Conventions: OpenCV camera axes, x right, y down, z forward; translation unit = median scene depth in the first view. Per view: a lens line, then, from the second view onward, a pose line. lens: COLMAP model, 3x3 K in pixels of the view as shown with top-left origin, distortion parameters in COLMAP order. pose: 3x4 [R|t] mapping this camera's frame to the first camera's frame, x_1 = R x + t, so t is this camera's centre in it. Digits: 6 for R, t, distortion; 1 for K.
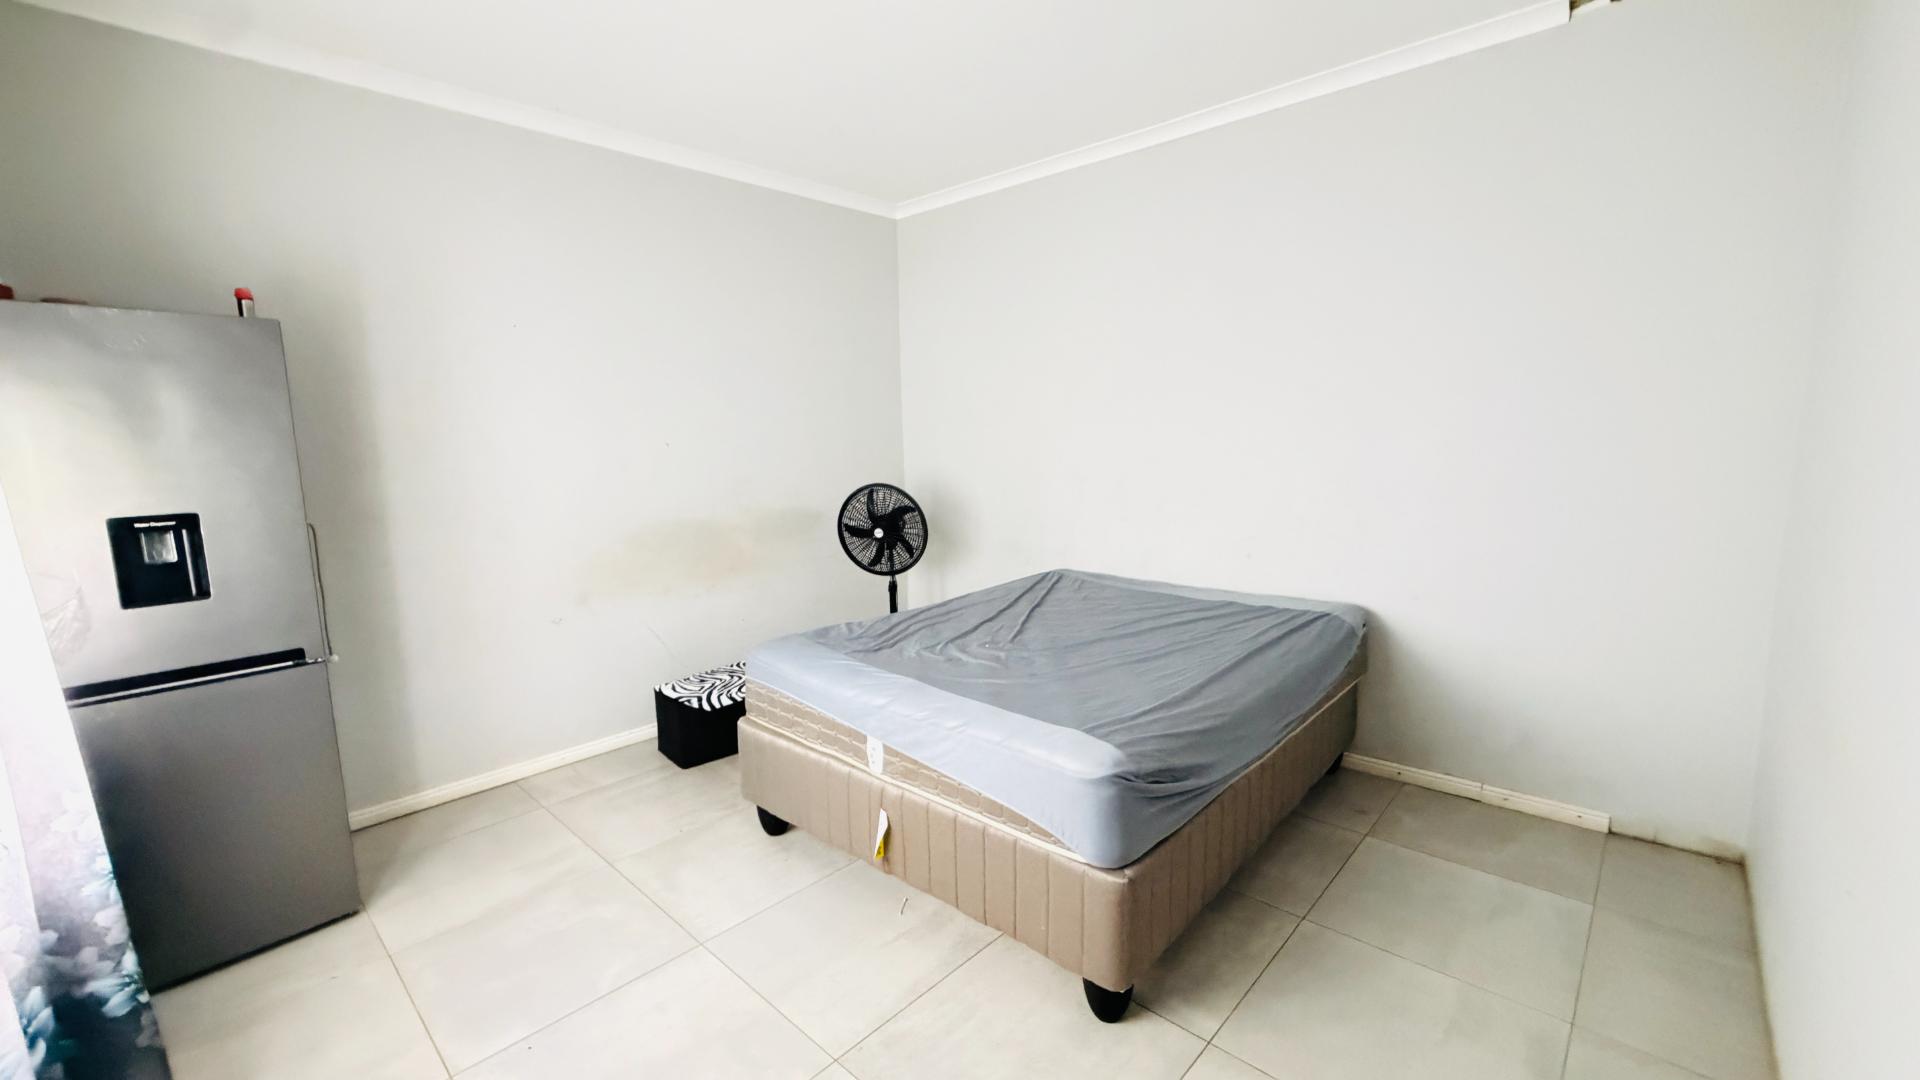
lens RADIAL K [[765.8, 0, 956.9], [0, 765.8, 539.6], [0, 0, 1]] dist [0.000481, 0.000193]
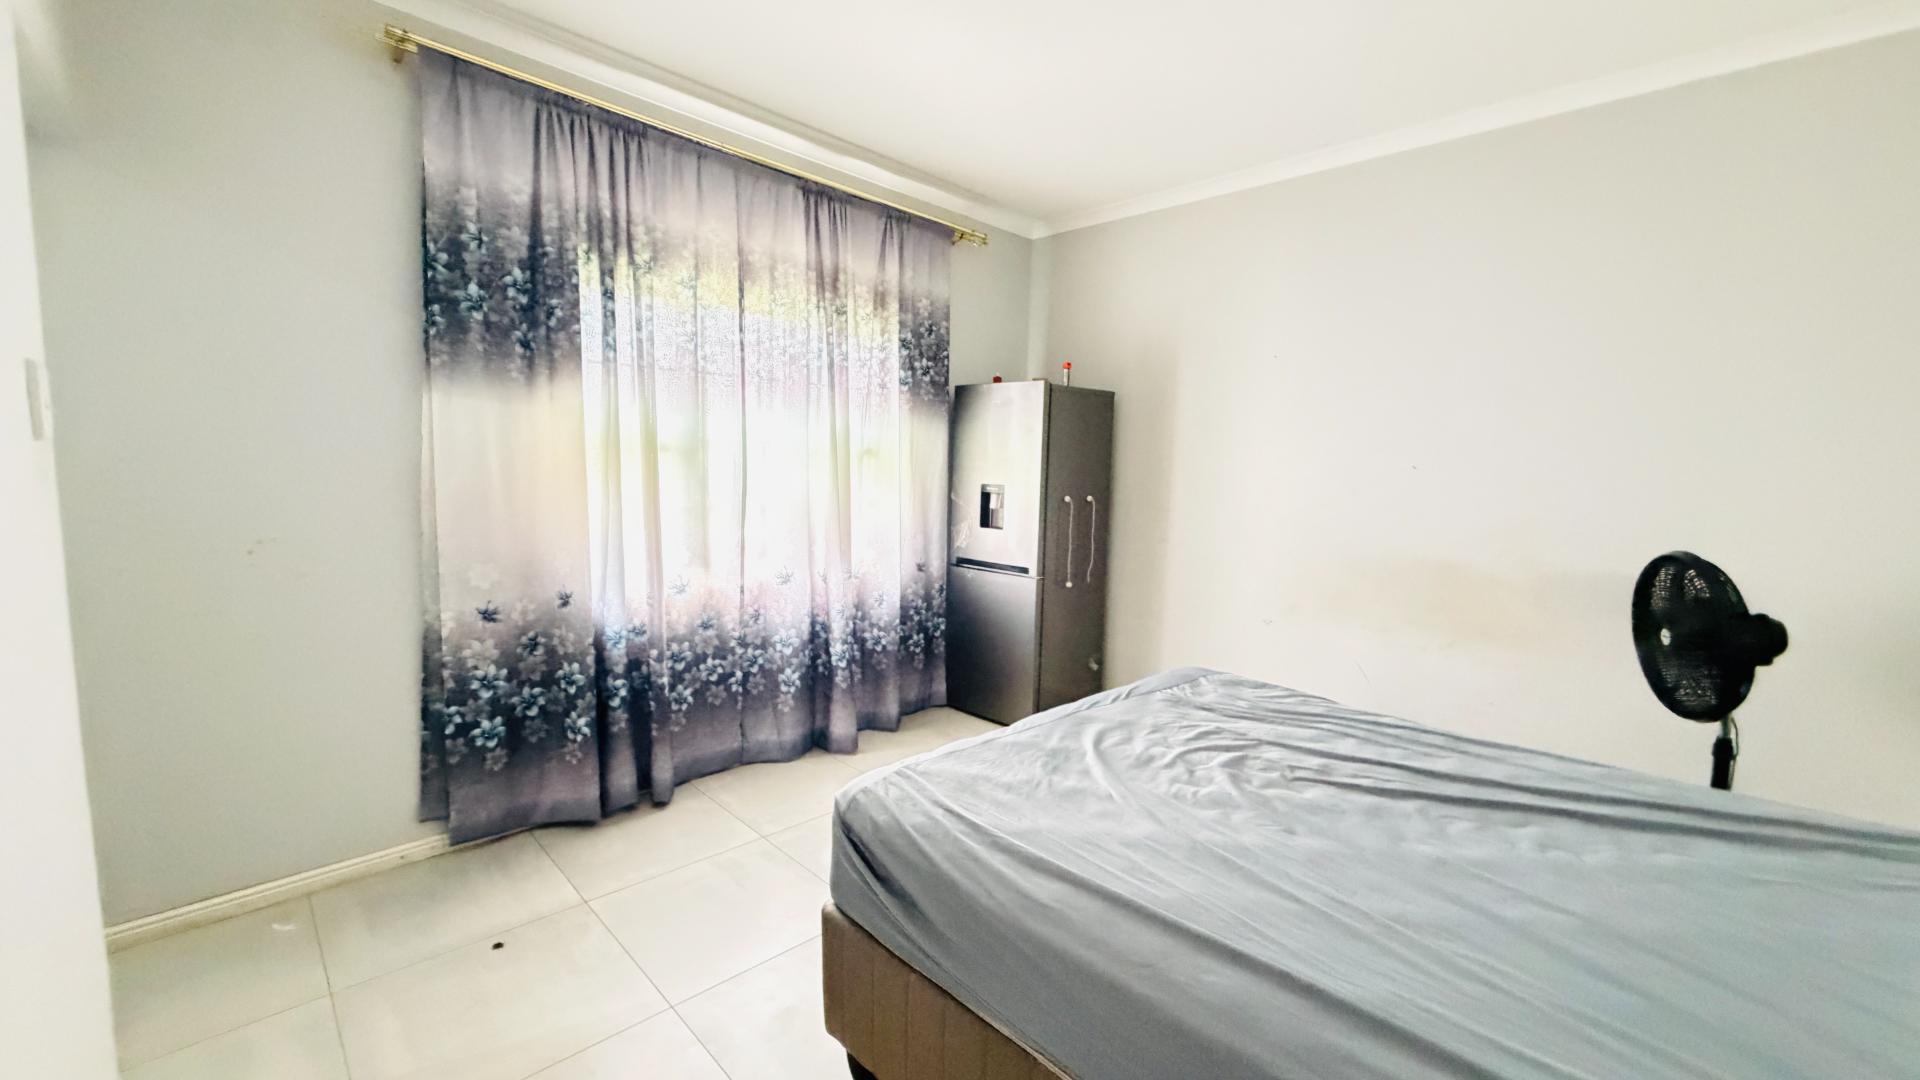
lens RADIAL K [[765.8, 0, 956.9], [0, 765.8, 539.6], [0, 0, 1]] dist [0.000481, 0.000193]
pose [[-0.045029, 0.129289, -0.990584, 0.713918], [-0.160644, 0.977748, 0.134916, -0.106880], [0.985985, 0.165207, -0.023258, 0.718176]]
